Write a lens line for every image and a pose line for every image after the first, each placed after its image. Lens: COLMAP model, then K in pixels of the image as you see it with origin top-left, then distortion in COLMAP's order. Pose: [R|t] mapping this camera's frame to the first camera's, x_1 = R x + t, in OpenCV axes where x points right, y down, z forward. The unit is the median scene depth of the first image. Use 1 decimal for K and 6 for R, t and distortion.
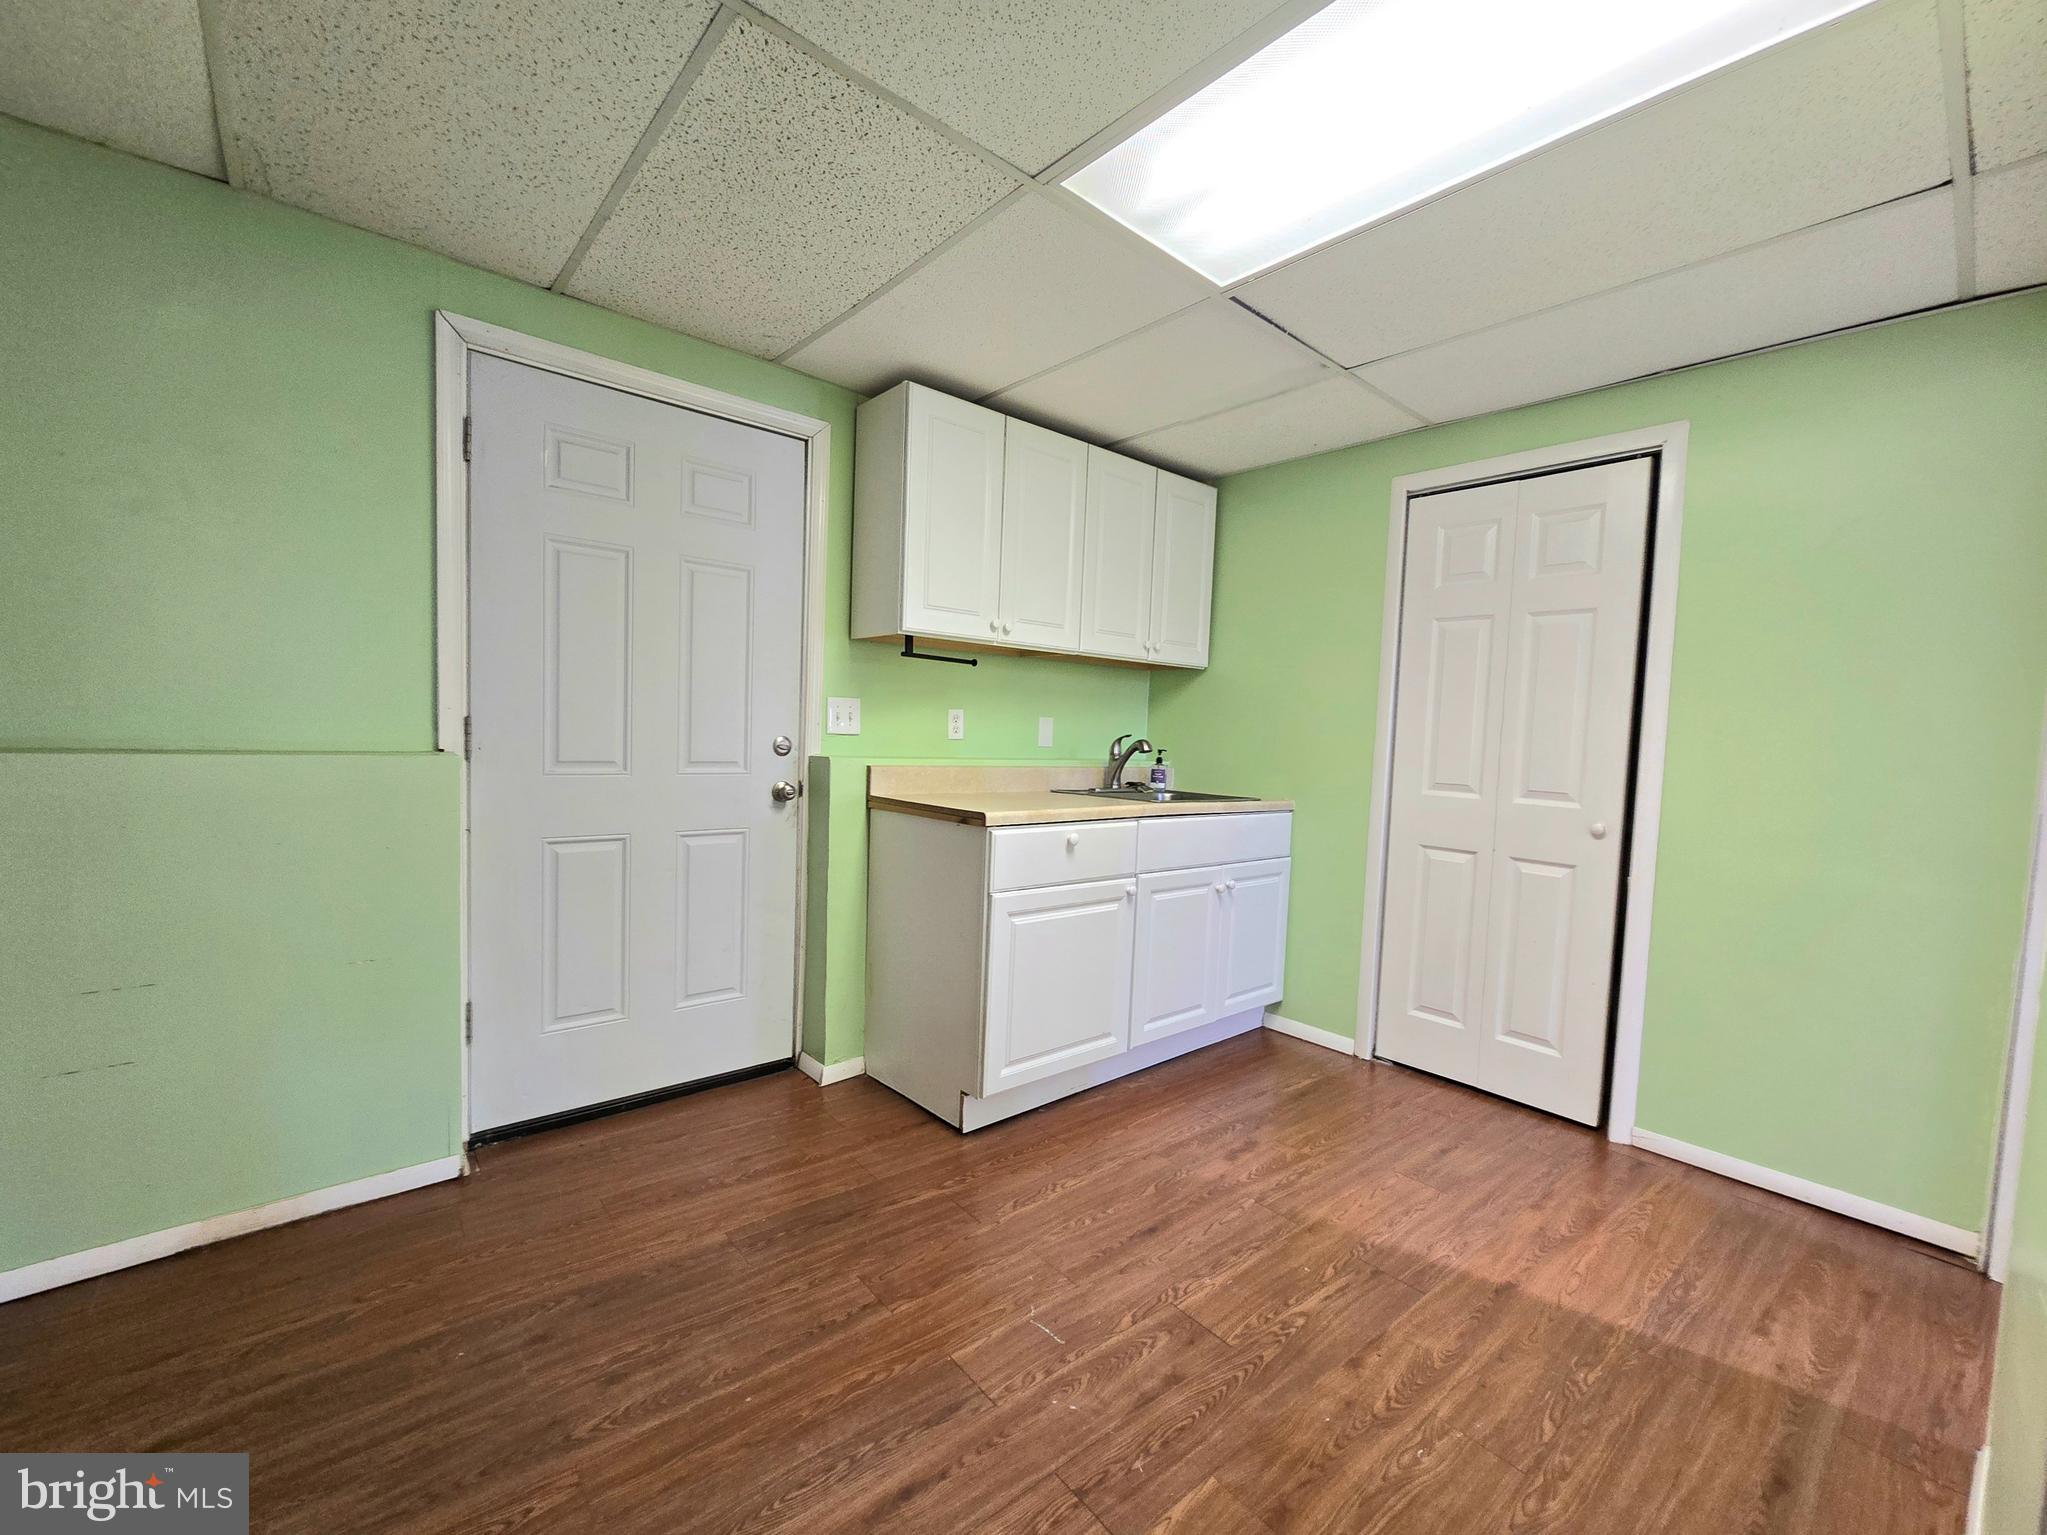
lens RADIAL K [[843.3, 0, 1032.5], [0, 843.3, 775.3], [0, 0, 1]] dist [-0.004218, 0.003121]
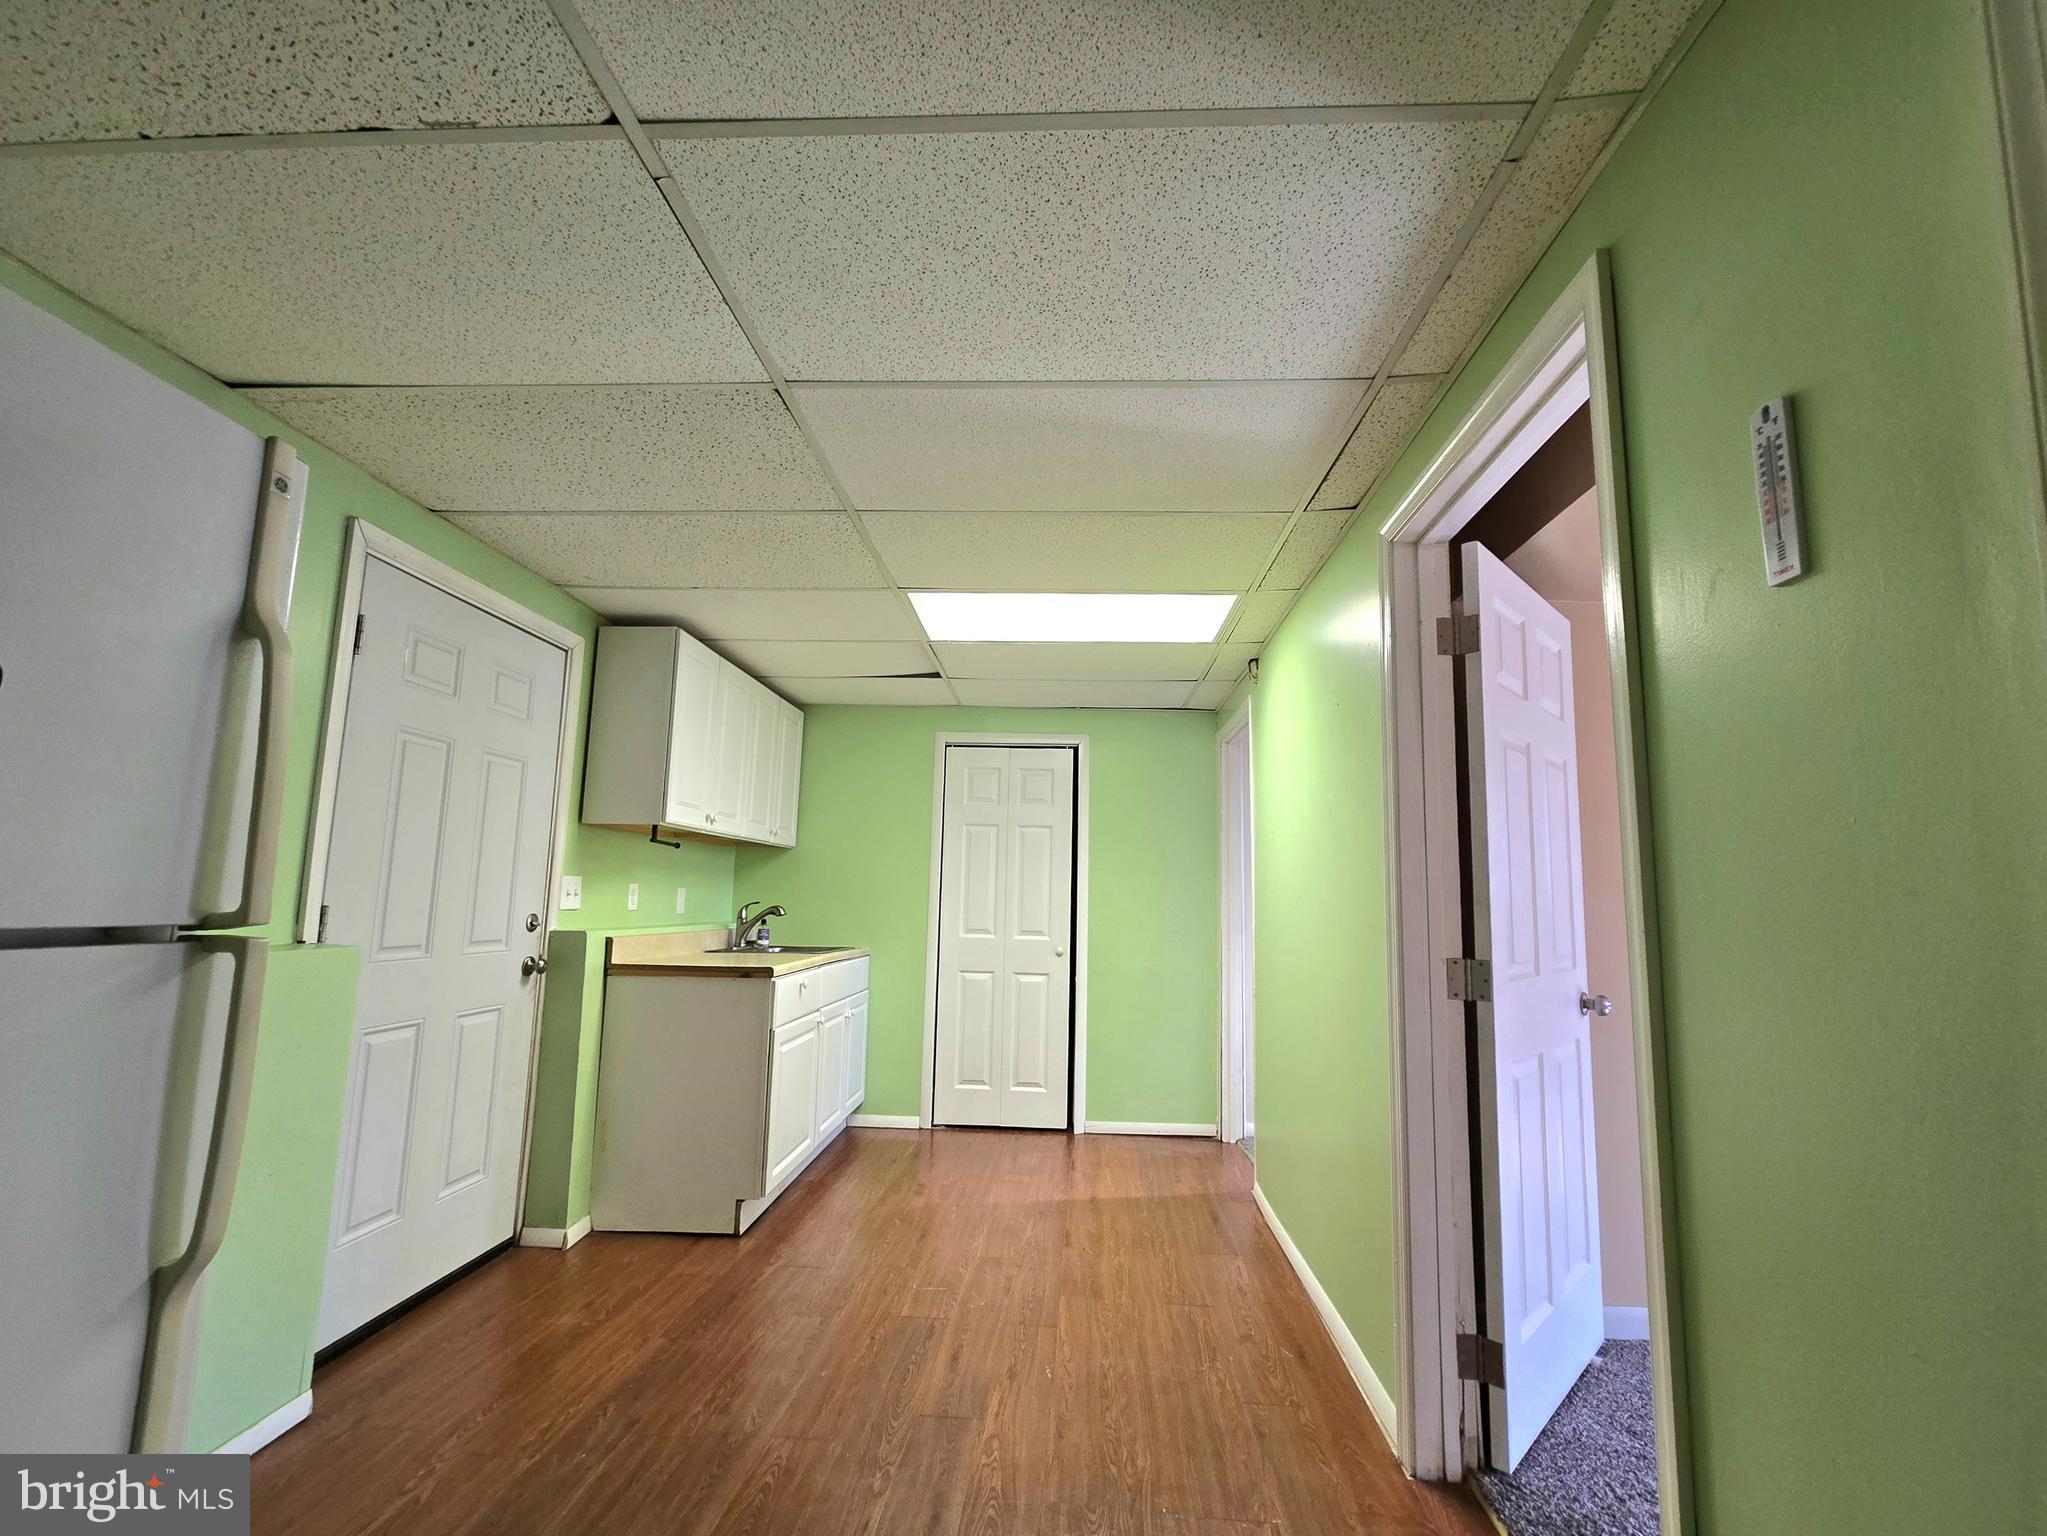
lens RADIAL K [[863.7, 0, 1029.1], [0, 863.7, 778.1], [0, 0, 1]] dist [-0.001864, 0.000840]
pose [[0.693767, 0.077120, 0.716058, -0.752233], [0.046118, 0.987452, -0.151033, -0.024894], [-0.718721, 0.137805, 0.681506, -0.256756]]
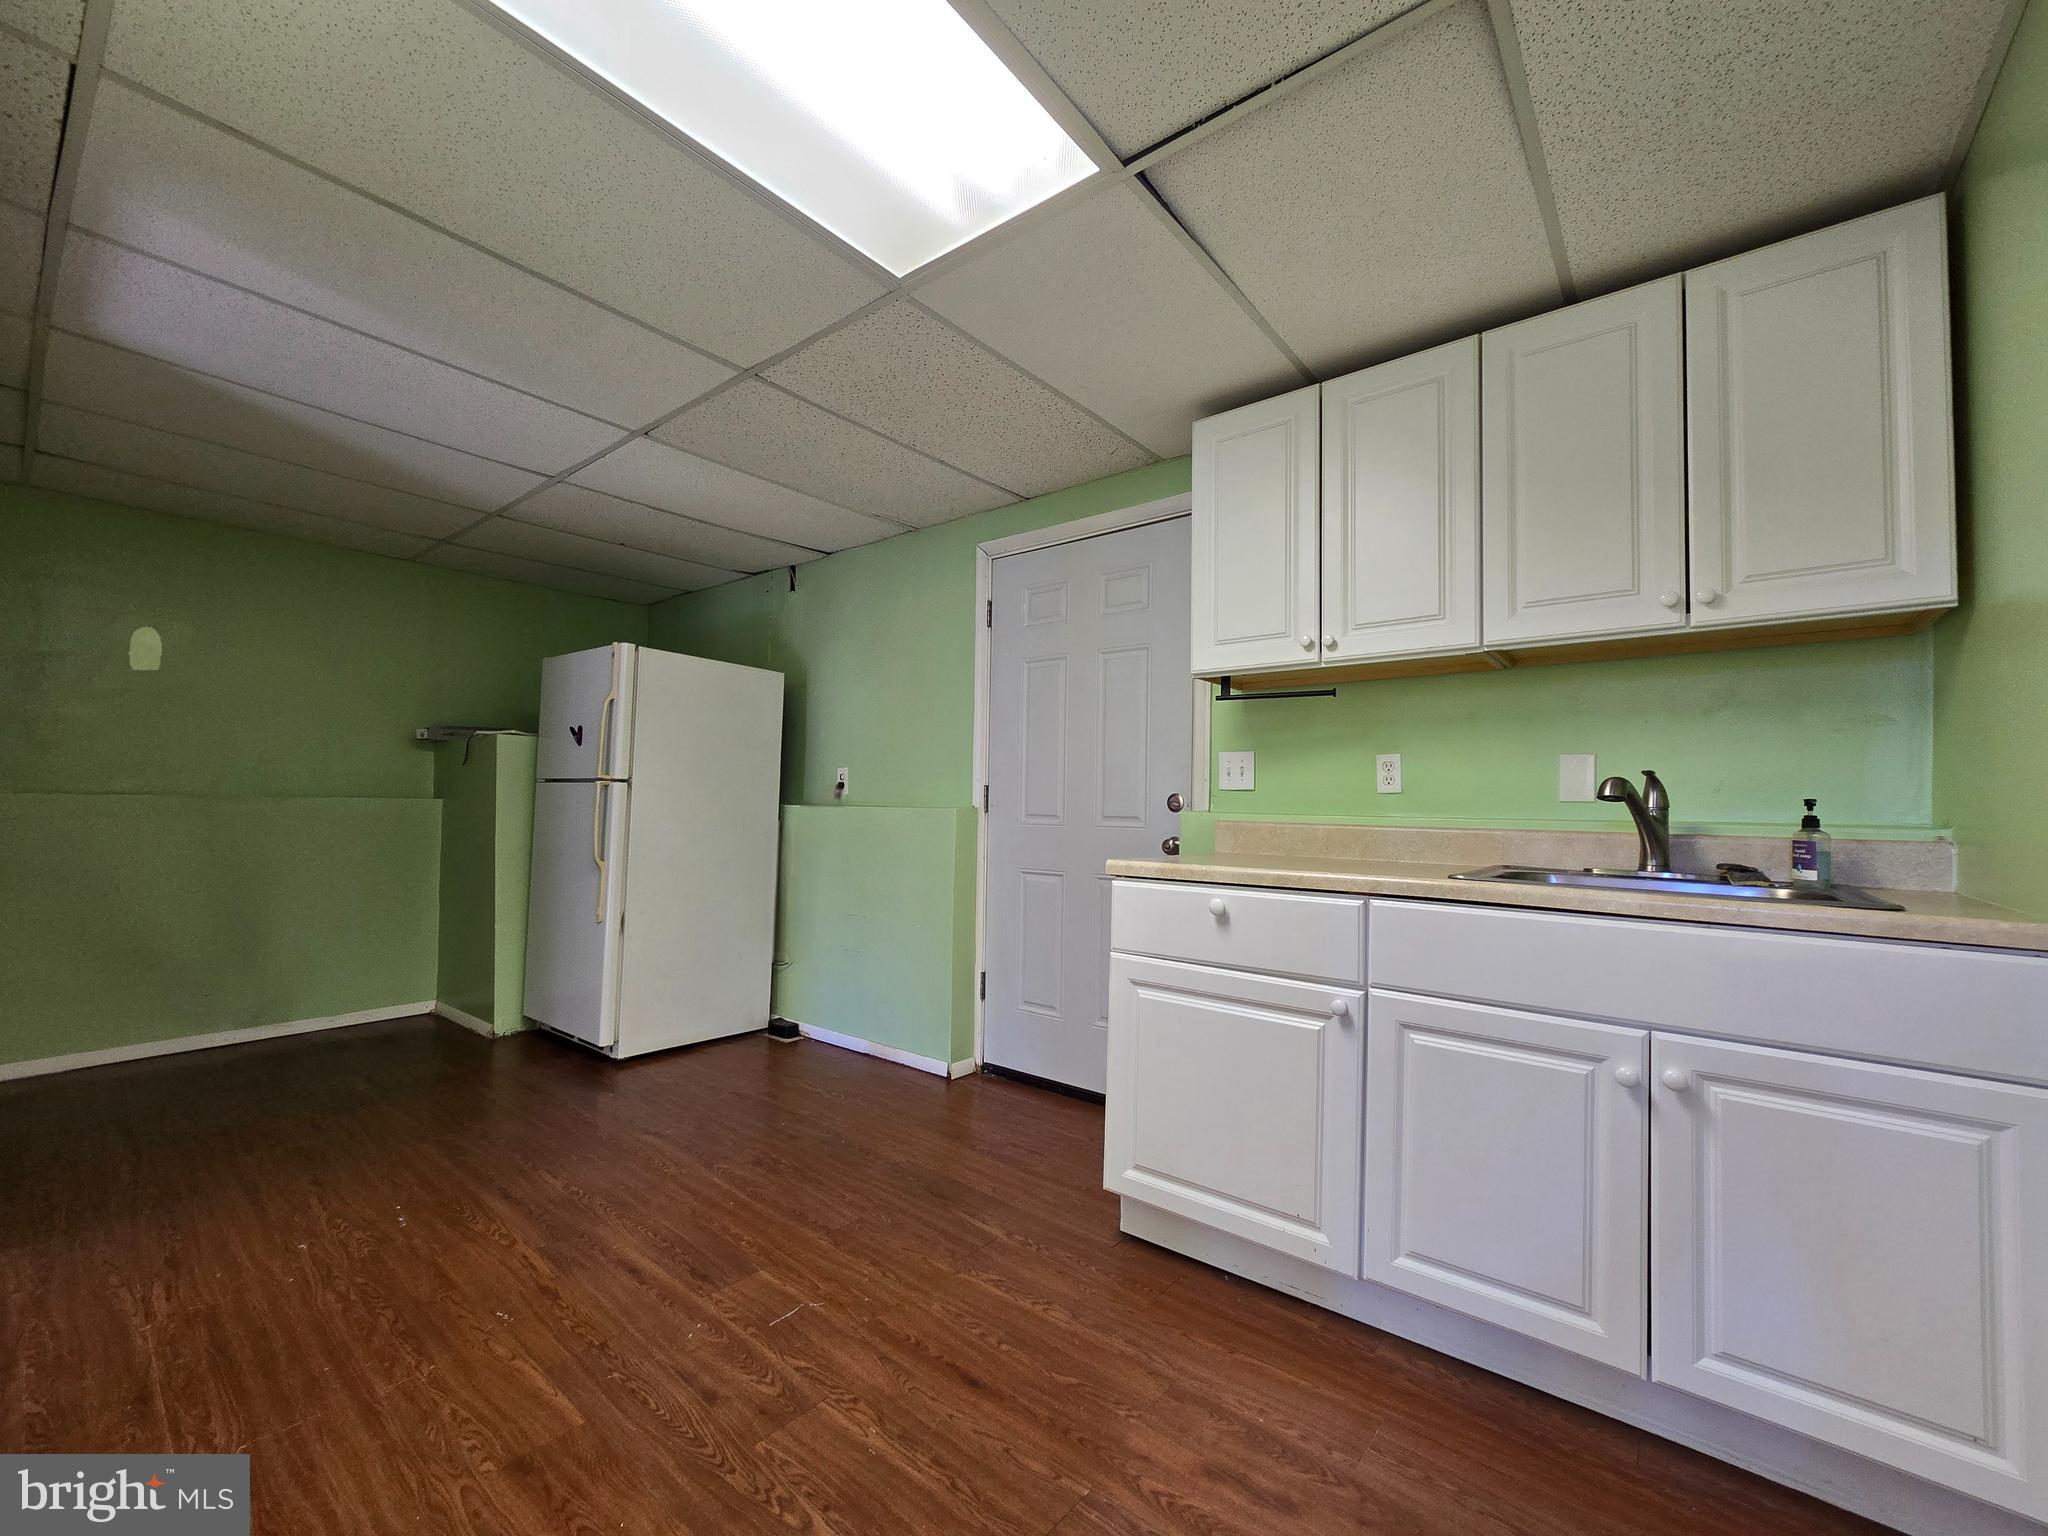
lens RADIAL K [[837.1, 0, 1028.9], [0, 837.1, 781.4], [0, 0, 1]] dist [-0.000141, 0.003799]
pose [[0.180905, -0.064332, -0.981394, 0.794880], [-0.062406, 0.995097, -0.076734, 0.033798], [0.981519, 0.075126, 0.176004, 0.728377]]
